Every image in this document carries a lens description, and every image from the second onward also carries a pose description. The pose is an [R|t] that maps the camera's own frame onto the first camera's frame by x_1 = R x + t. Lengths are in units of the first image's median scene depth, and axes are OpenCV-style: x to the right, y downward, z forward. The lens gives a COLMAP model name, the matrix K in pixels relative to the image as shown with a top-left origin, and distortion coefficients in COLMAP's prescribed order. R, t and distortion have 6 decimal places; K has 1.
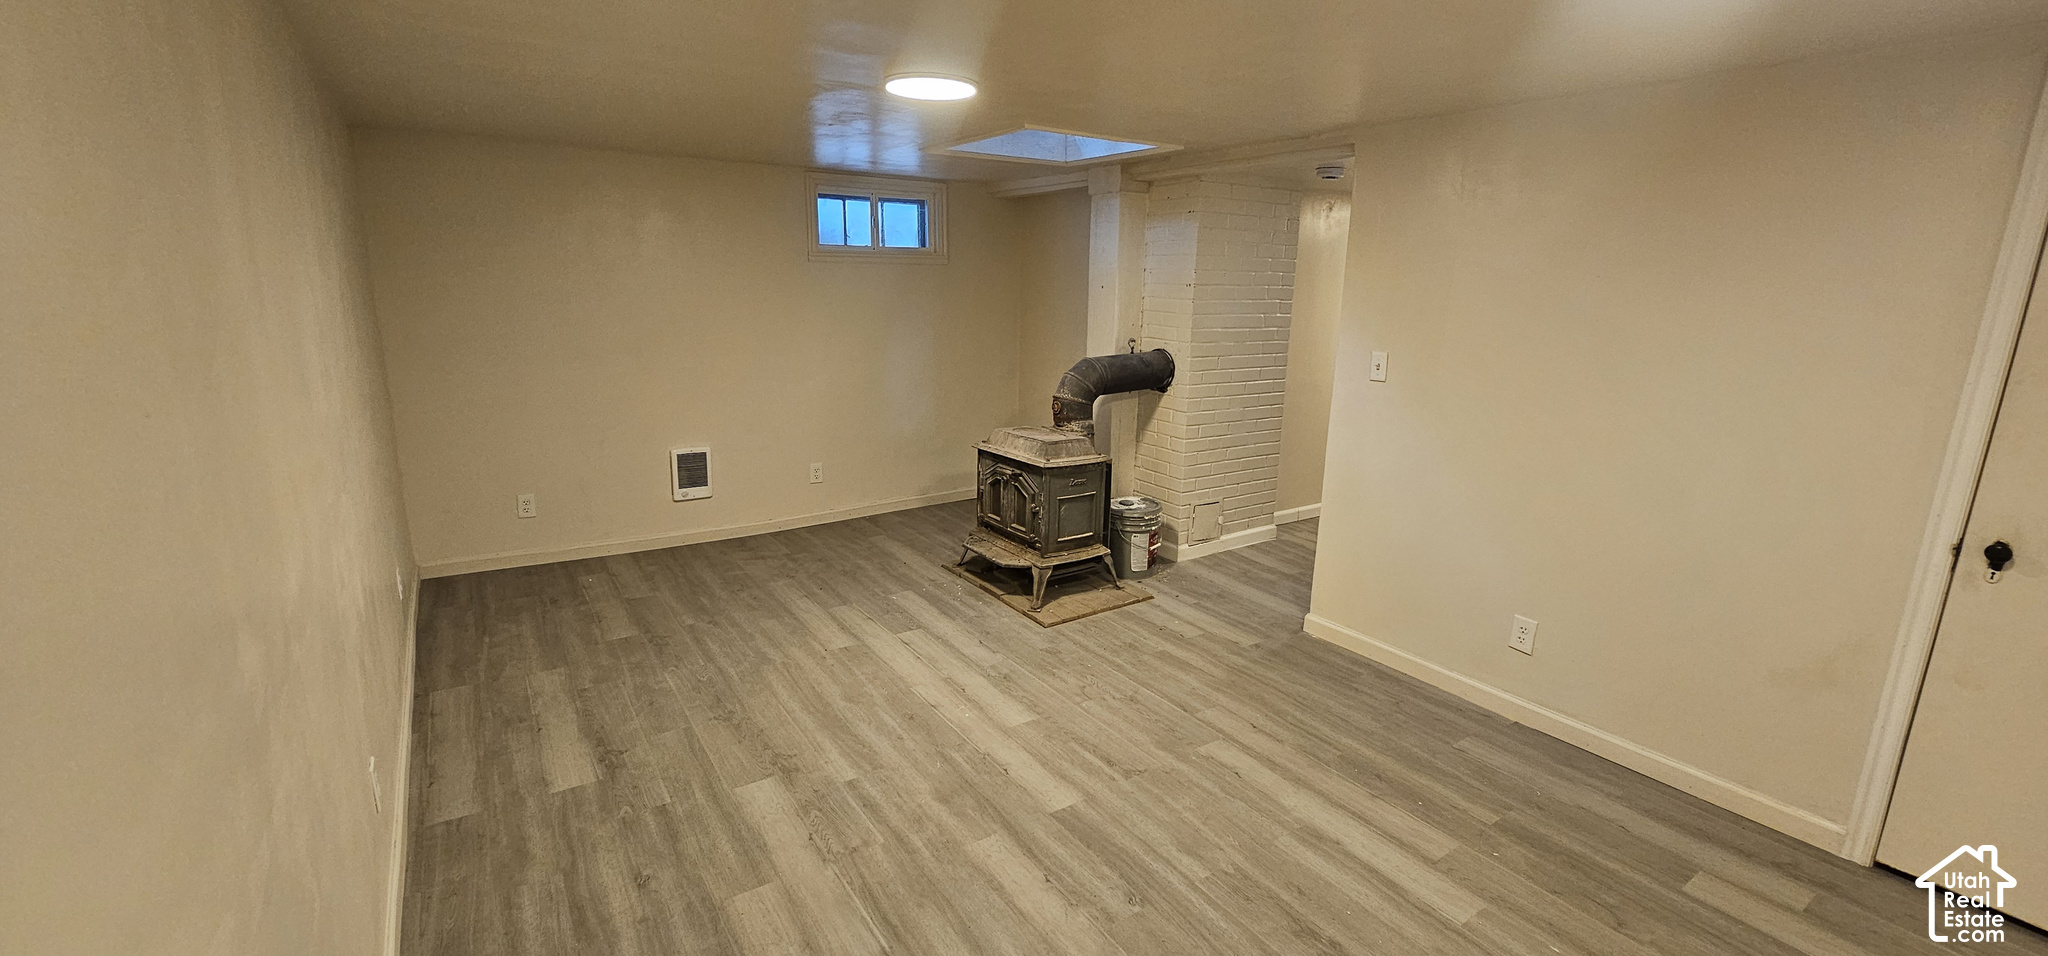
lens RADIAL K [[837.9, 0, 1023.4], [0, 837.9, 465.0], [0, 0, 1]] dist [0.000640, 0.000145]
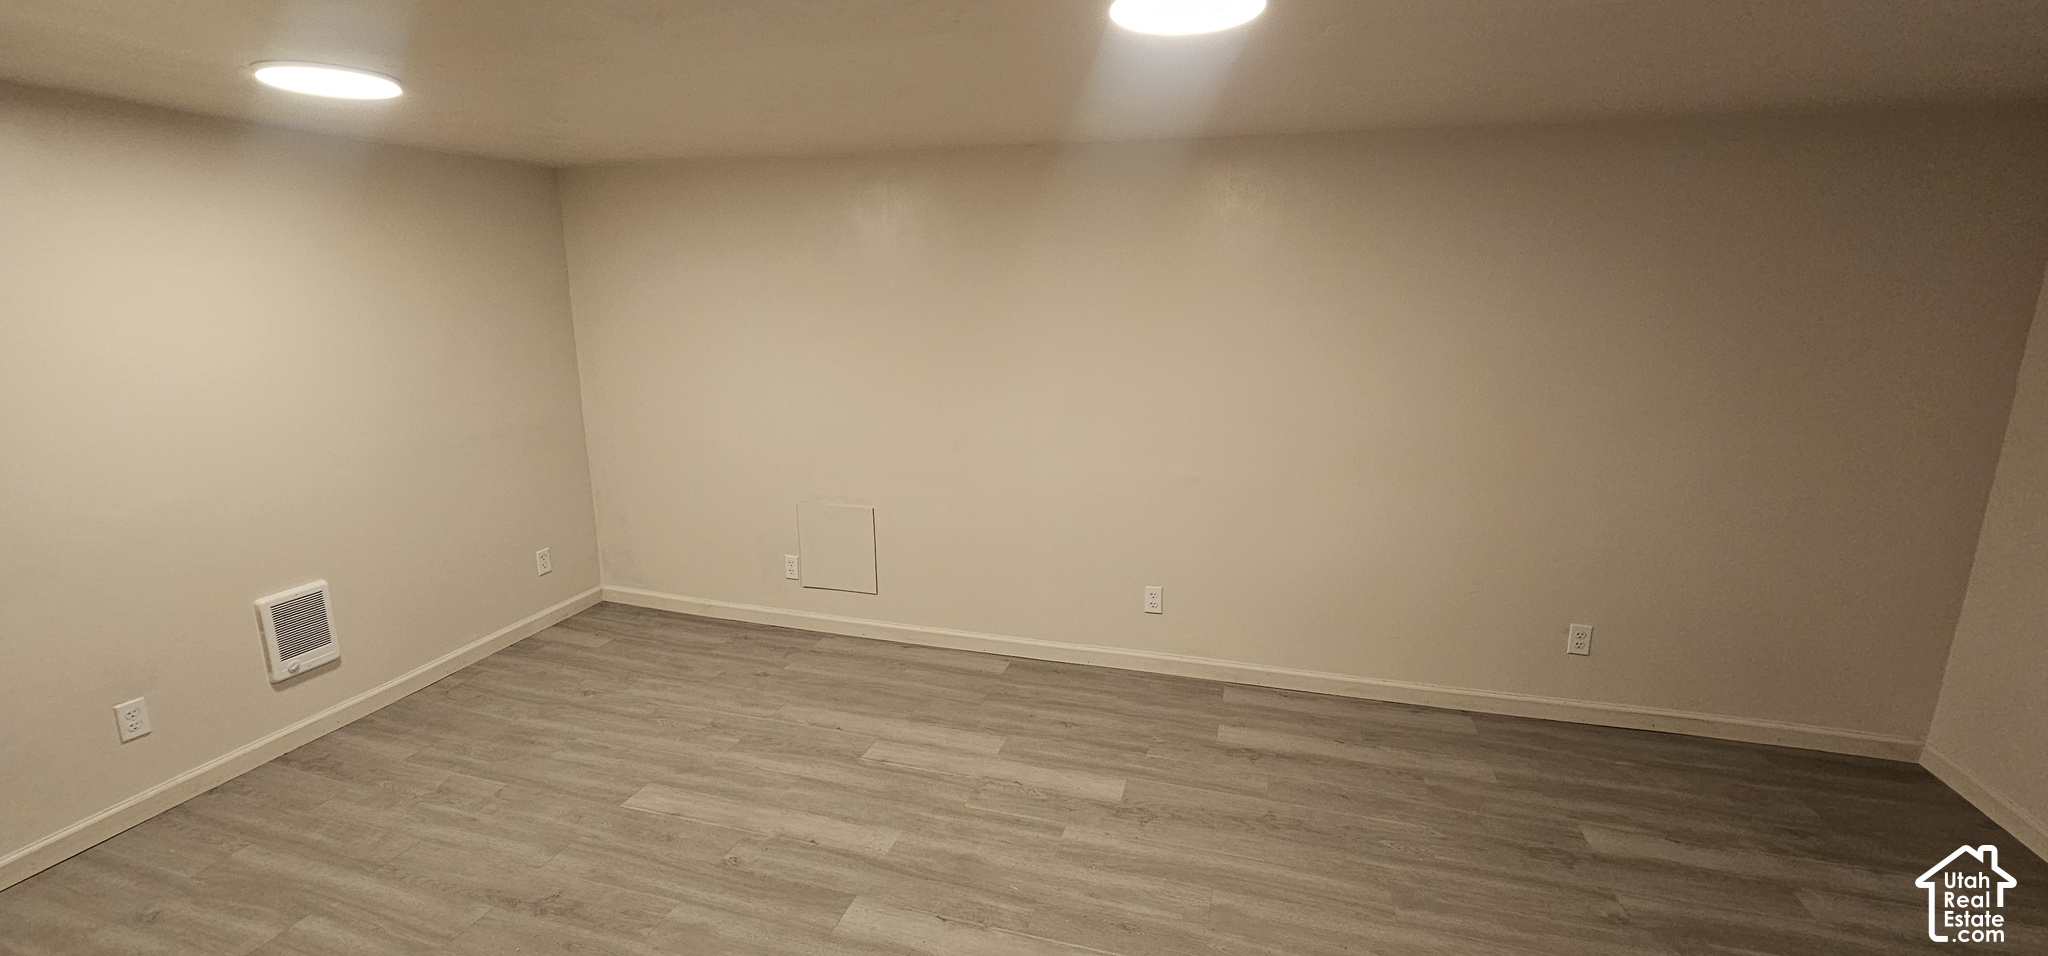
lens RADIAL K [[837.9, 0, 1023.4], [0, 837.9, 465.0], [0, 0, 1]] dist [0.000640, 0.000145]
pose [[-0.764921, 0.118442, -0.633141, 0.440768], [-0.151651, 0.922202, 0.355731, -0.397327], [0.626018, 0.368123, -0.687450, 1.661394]]
